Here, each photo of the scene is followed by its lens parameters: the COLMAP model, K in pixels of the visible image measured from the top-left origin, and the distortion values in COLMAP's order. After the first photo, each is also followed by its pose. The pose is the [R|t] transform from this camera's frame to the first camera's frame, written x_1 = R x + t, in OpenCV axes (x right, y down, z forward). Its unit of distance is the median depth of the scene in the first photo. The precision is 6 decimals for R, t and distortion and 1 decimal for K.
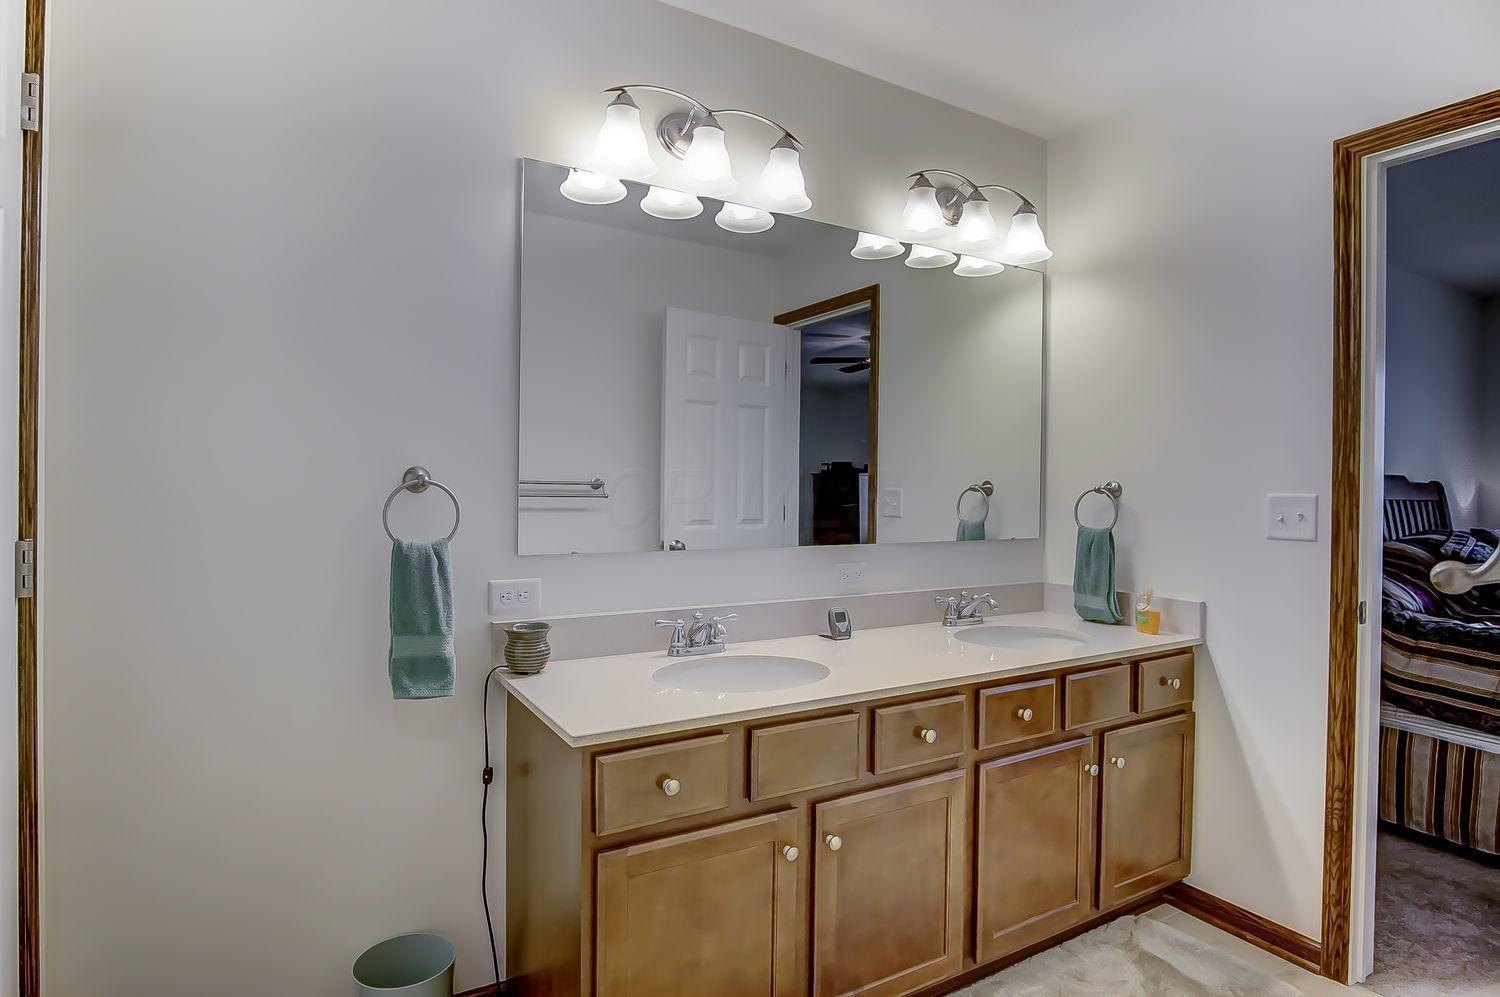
lens RADIAL K [[808.1, 0, 747.5], [0, 808.1, 493.0], [0, 0, 1]] dist [-0.033999, 0.008744]
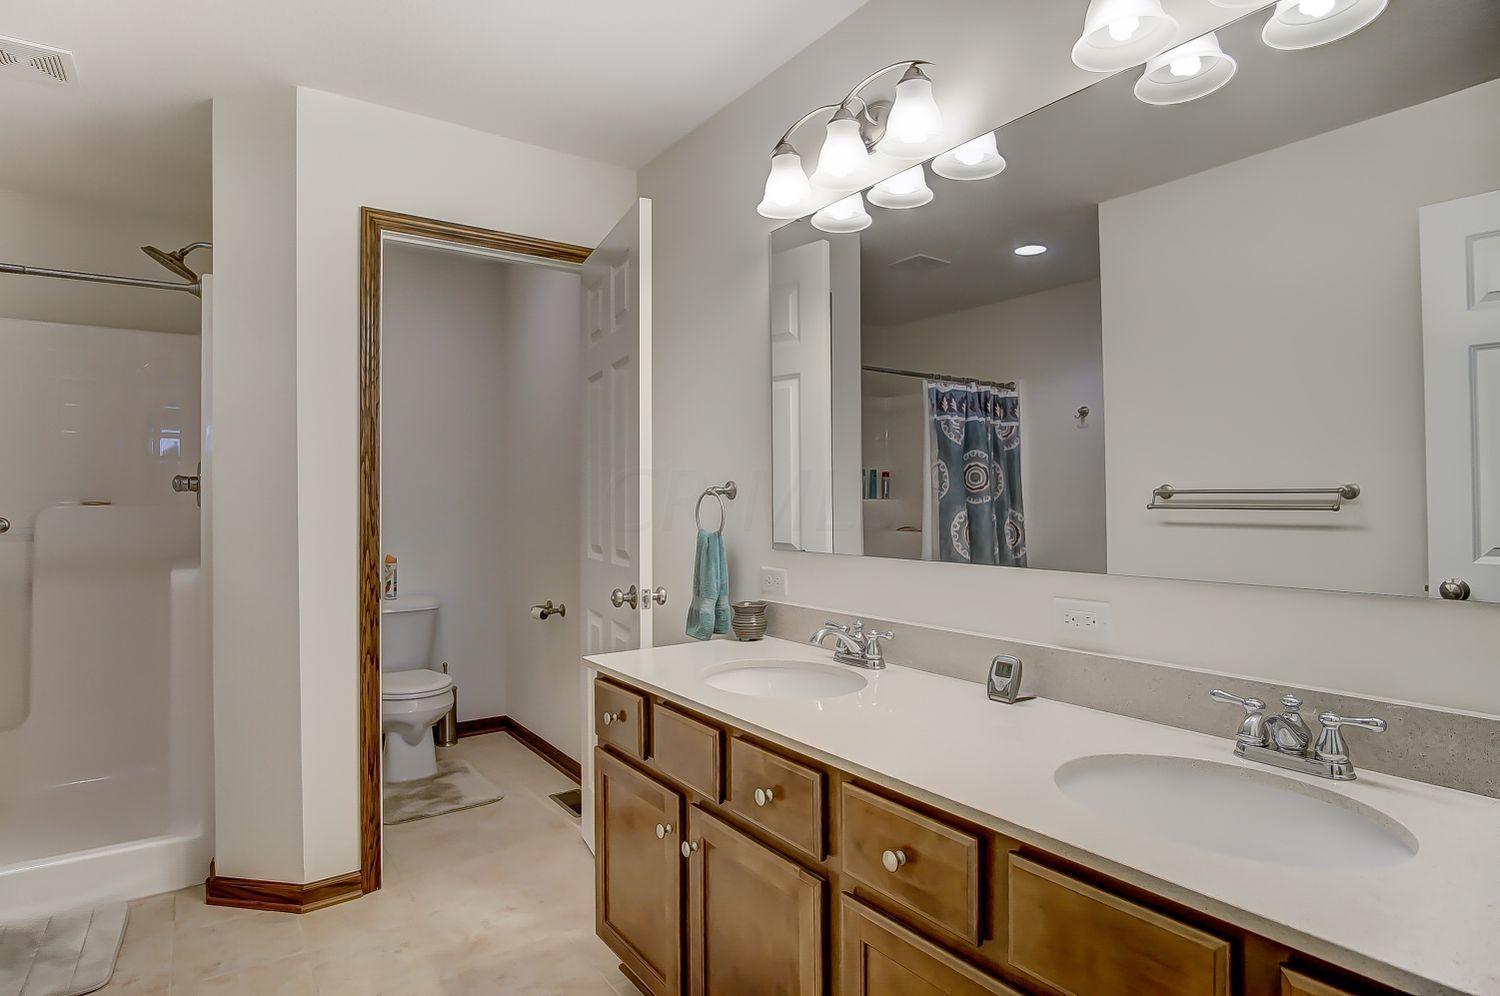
lens RADIAL K [[808.1, 0, 751.8], [0, 808.1, 496.1], [0, 0, 1]] dist [-0.033999, 0.008744]
pose [[0.072591, -0.017355, -0.997211, 0.854451], [-0.001527, 0.999845, -0.017512, 0.010515], [0.997361, 0.002794, 0.072554, 0.762189]]
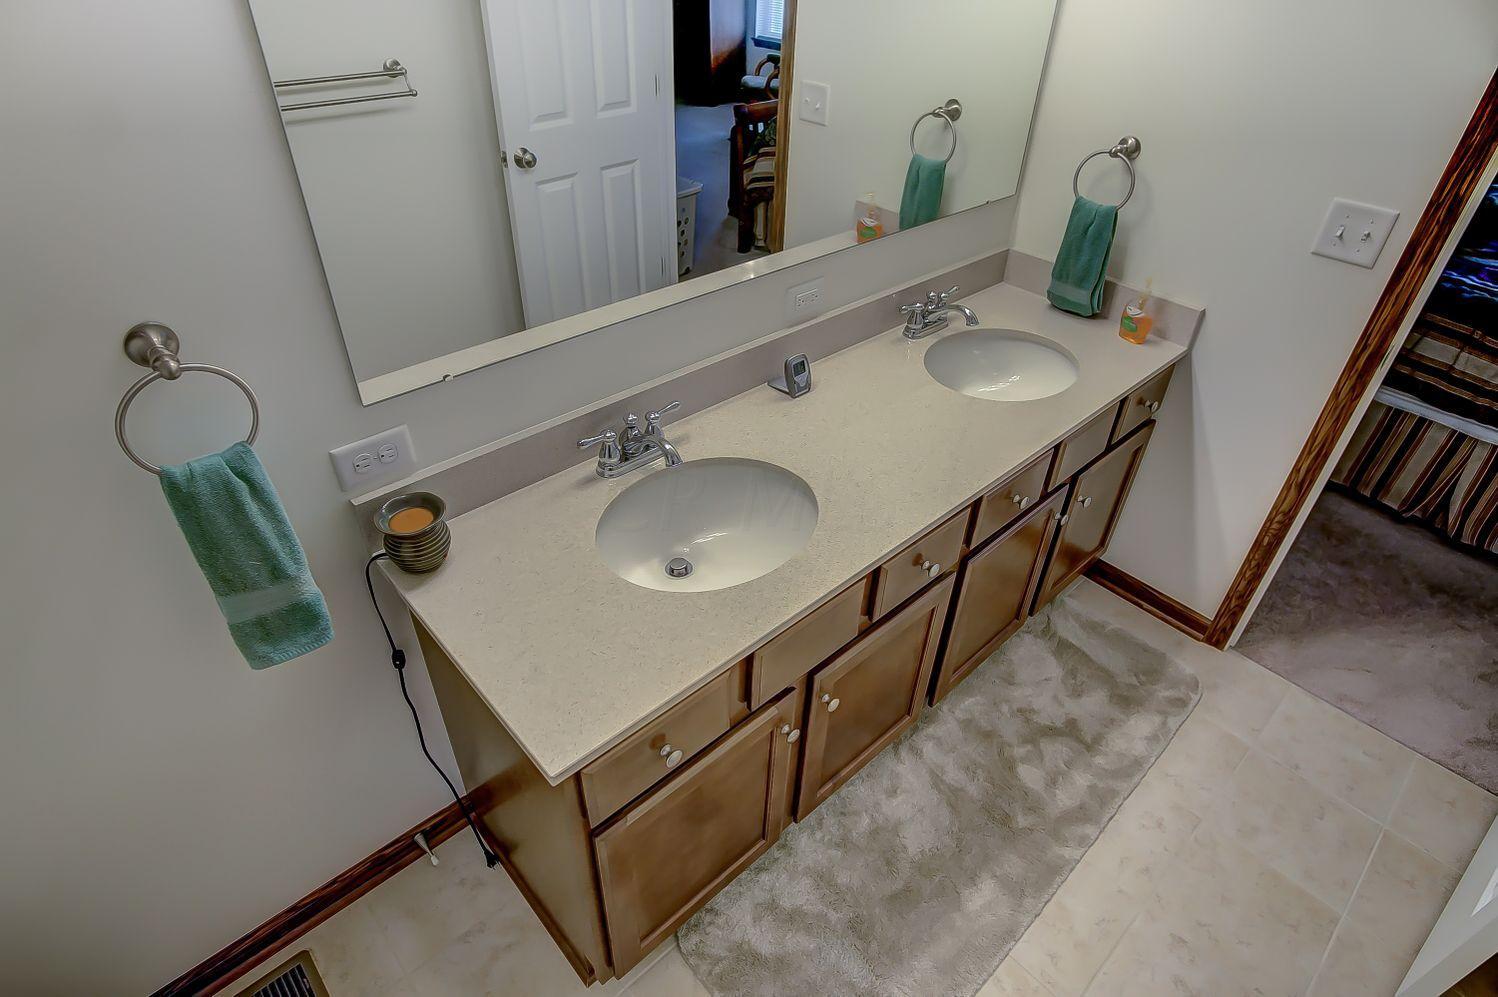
lens RADIAL K [[807.0, 0, 748.3], [0, 807.0, 501.1], [0, 0, 1]] dist [-0.033999, 0.008744]
pose [[0.978146, -0.111155, 0.175712, -0.091385], [-0.015081, 0.804944, 0.593159, -0.219928], [-0.207371, -0.582846, 0.785677, 0.339846]]
